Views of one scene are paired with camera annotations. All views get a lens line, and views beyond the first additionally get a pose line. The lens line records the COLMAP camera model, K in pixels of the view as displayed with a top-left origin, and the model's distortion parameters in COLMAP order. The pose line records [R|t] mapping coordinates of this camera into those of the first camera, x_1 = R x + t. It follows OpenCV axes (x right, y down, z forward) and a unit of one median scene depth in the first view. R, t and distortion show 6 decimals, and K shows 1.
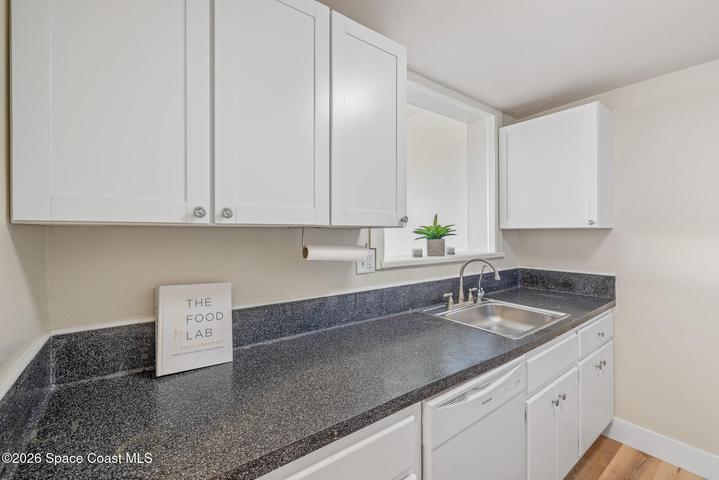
lens RADIAL K [[307.9, 0, 353.3], [0, 307.9, 236.2], [0, 0, 1]] dist [-0.000555, 0.000507]
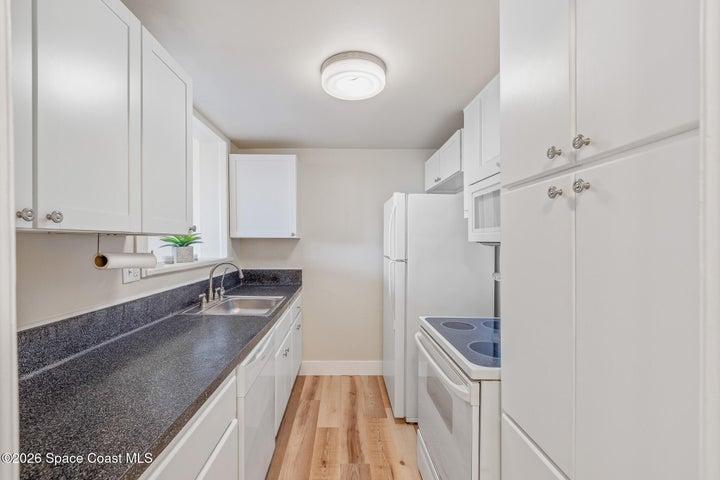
lens RADIAL K [[308.4, 0, 353.8], [0, 308.4, 236.2], [0, 0, 1]] dist [-0.000555, 0.000507]
pose [[0.565939, 0.019757, 0.824210, -0.323732], [0.001075, 0.999694, -0.024701, 0.001417], [-0.824446, 0.014865, 0.565745, -0.107172]]
